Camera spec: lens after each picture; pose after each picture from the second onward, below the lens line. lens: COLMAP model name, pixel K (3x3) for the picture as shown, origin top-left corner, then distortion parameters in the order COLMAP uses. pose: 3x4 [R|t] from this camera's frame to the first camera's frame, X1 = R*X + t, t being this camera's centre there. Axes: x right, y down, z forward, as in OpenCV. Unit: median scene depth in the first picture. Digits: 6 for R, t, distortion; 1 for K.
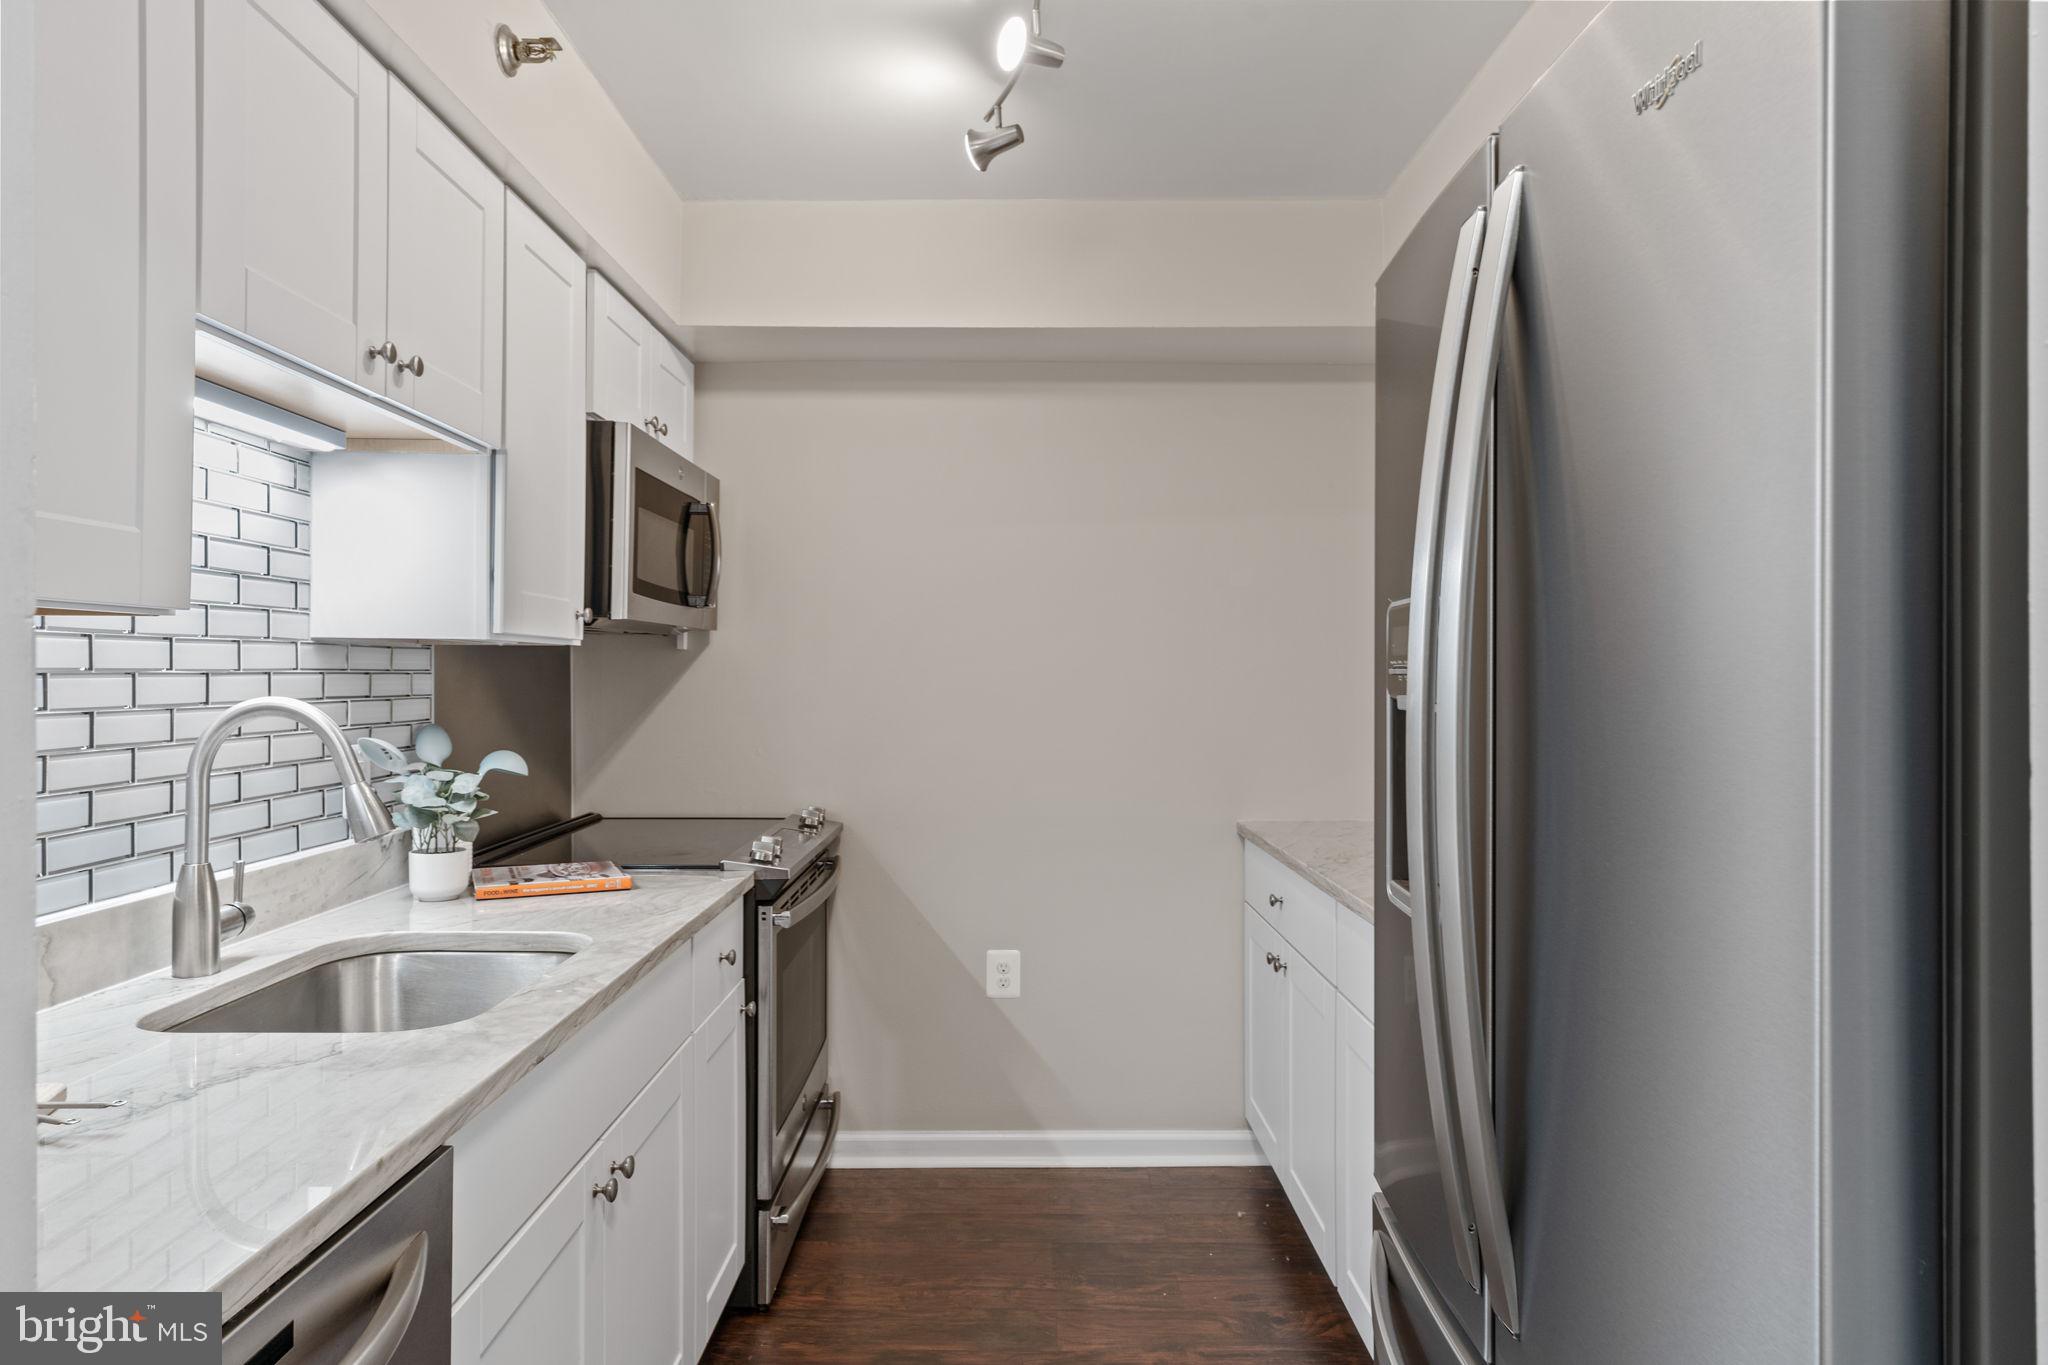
lens RADIAL K [[1211.3, 0, 1024.0], [0, 1211.3, 682.5], [0, 0, 1]] dist [-0.006340, -0.000725]
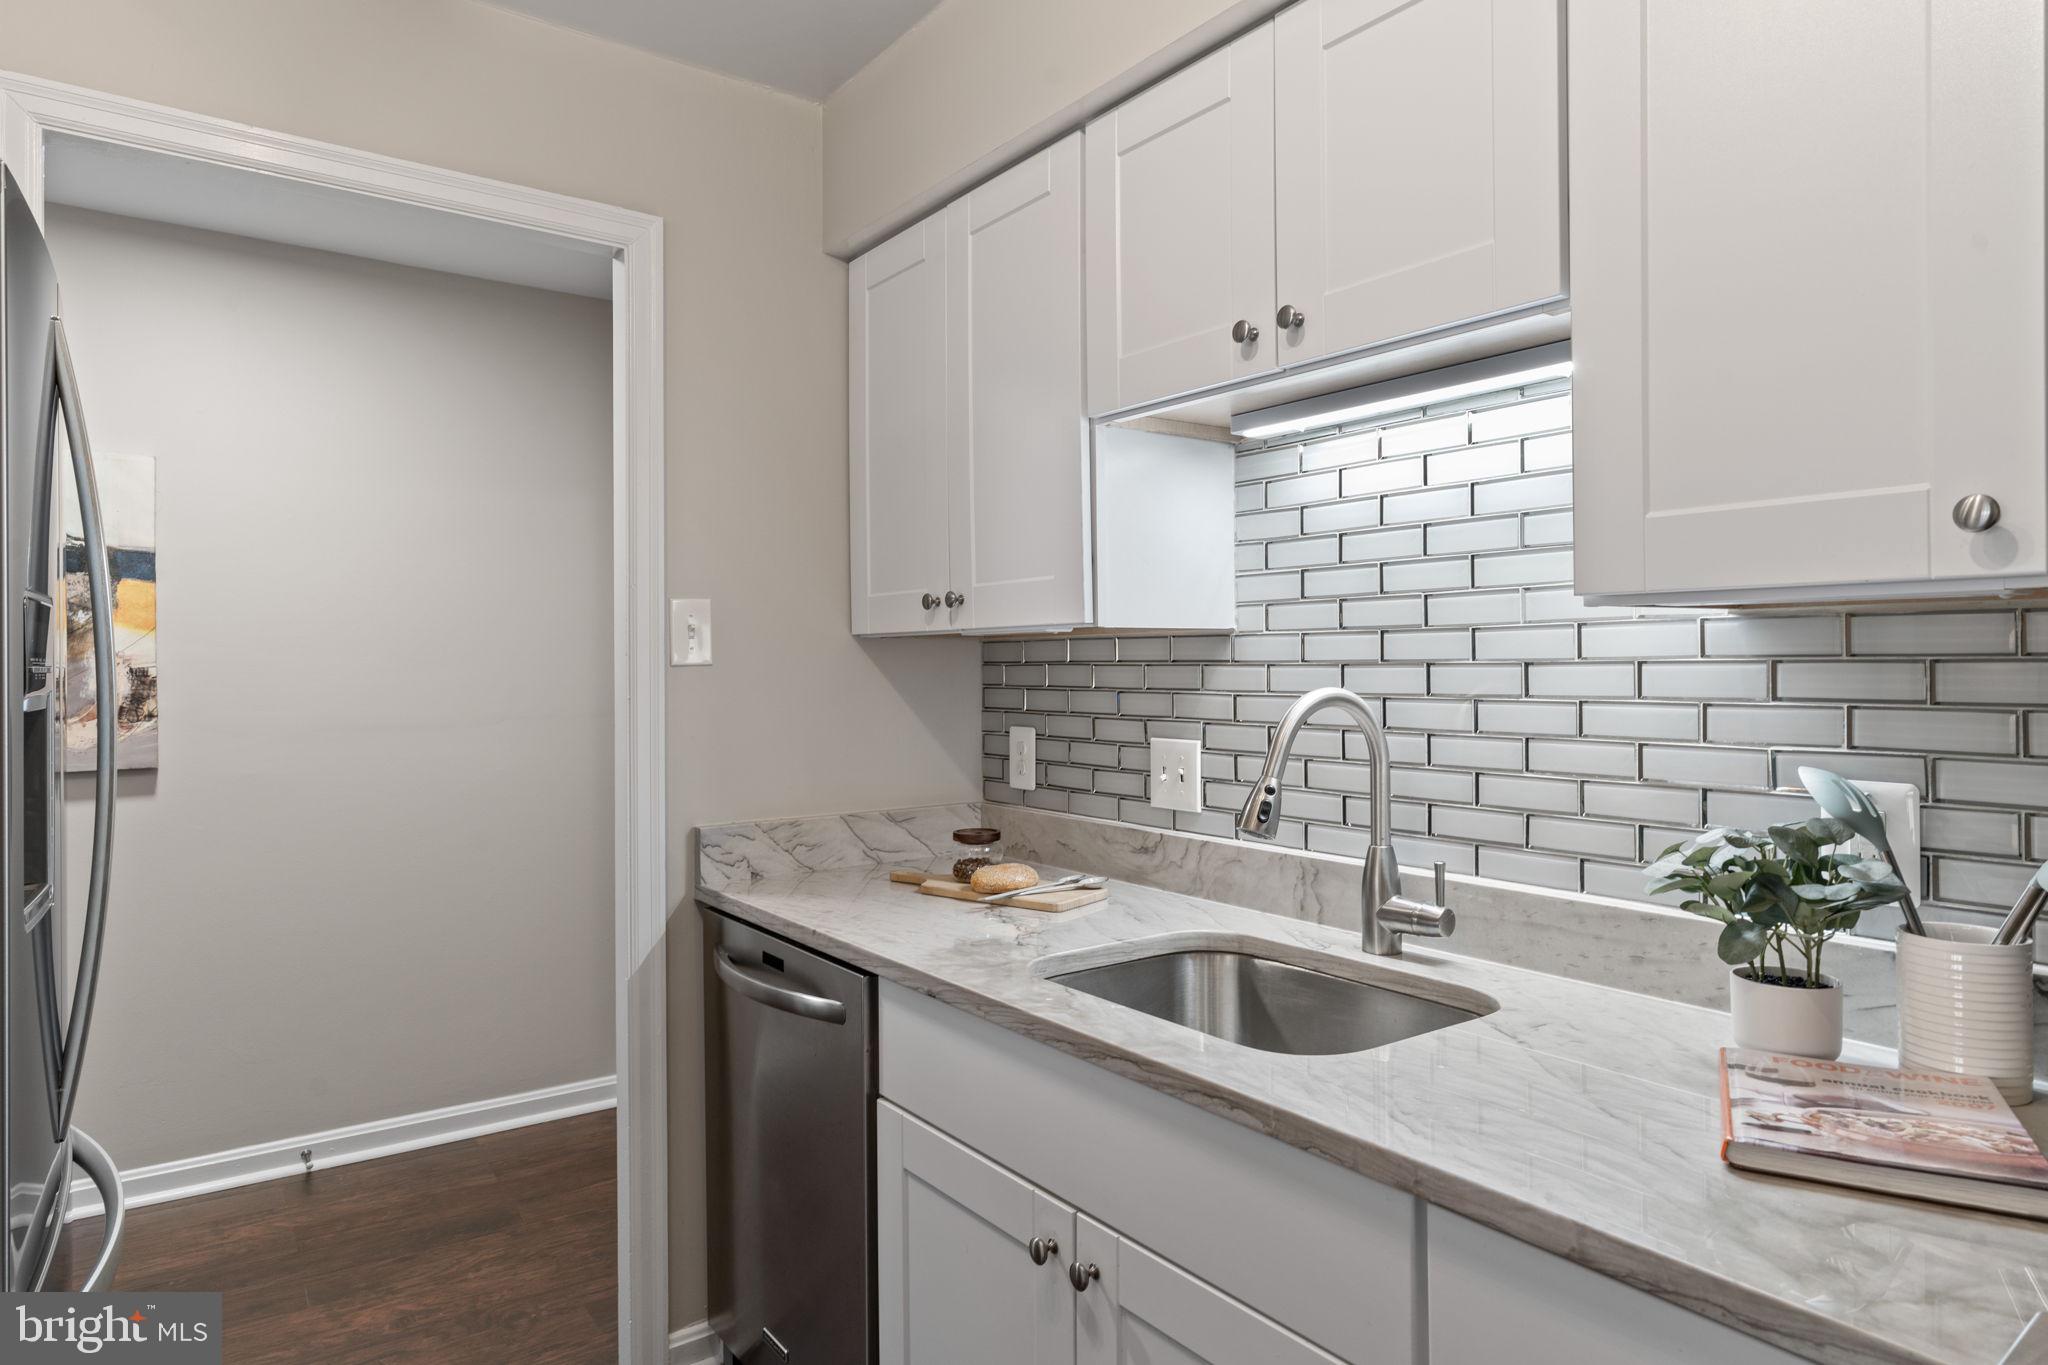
lens RADIAL K [[1226.9, 0, 1017.0], [0, 1226.9, 671.2], [0, 0, 1]] dist [-0.001776, 0.000771]
pose [[-0.818932, 0.010450, -0.573795, 0.136034], [0.003813, 0.999911, 0.012769, -0.012215], [0.573877, 0.008269, -0.818900, 1.264386]]
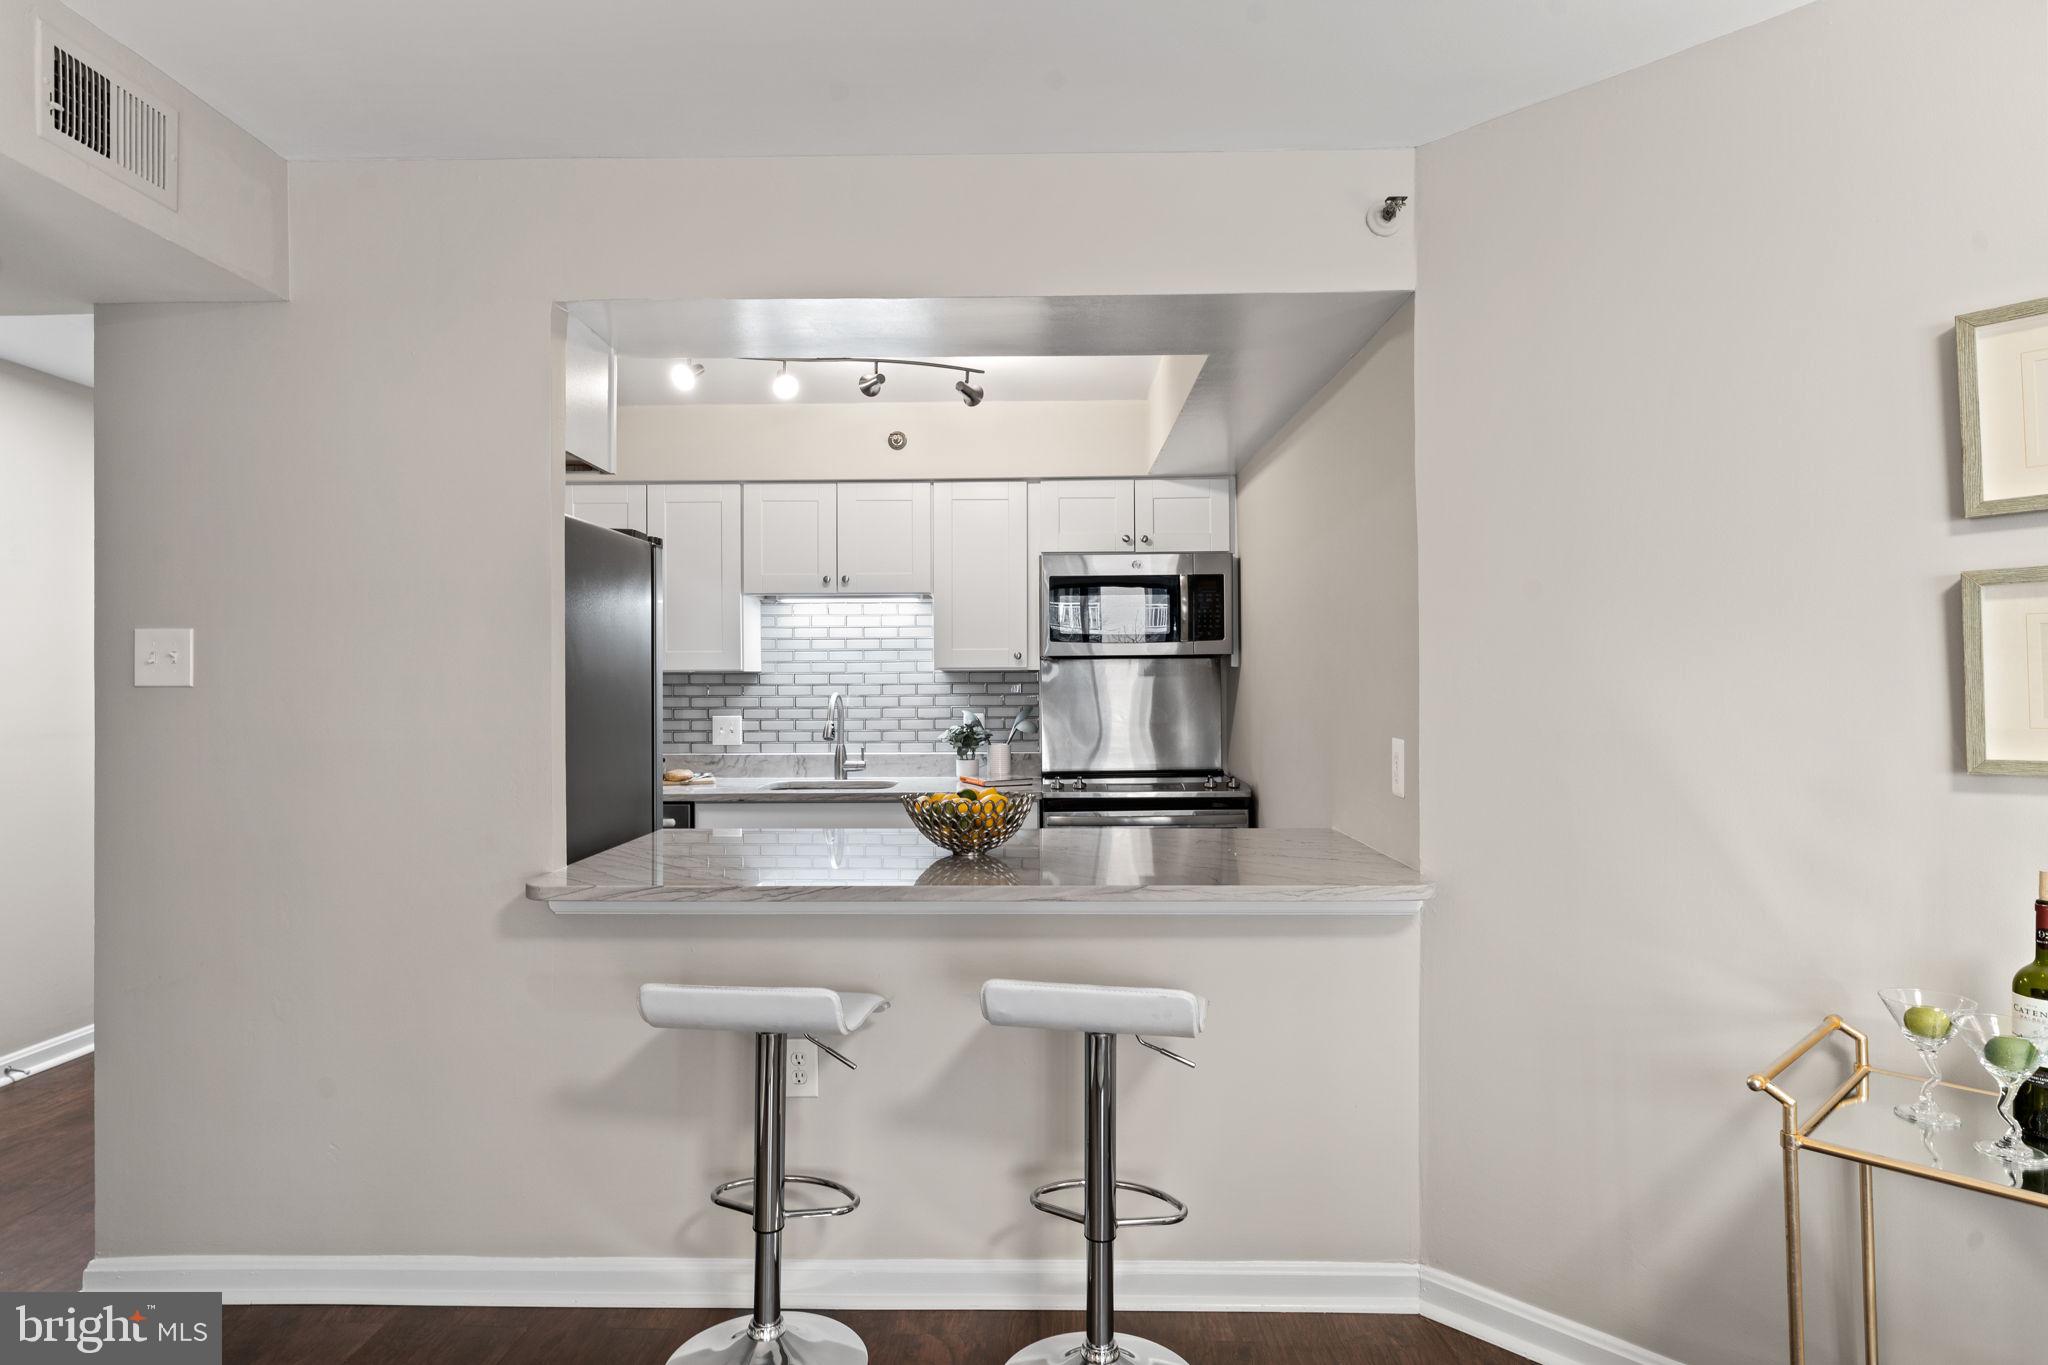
lens RADIAL K [[1152.8, 0, 1034.0], [0, 1152.8, 675.0], [0, 0, 1]] dist [0.002434, 0.001159]
pose [[-0.020861, -0.002020, -0.999780, 1.755015], [-0.001344, 0.999997, -0.001992, -0.021197], [0.999781, 0.001303, -0.020864, 1.177951]]
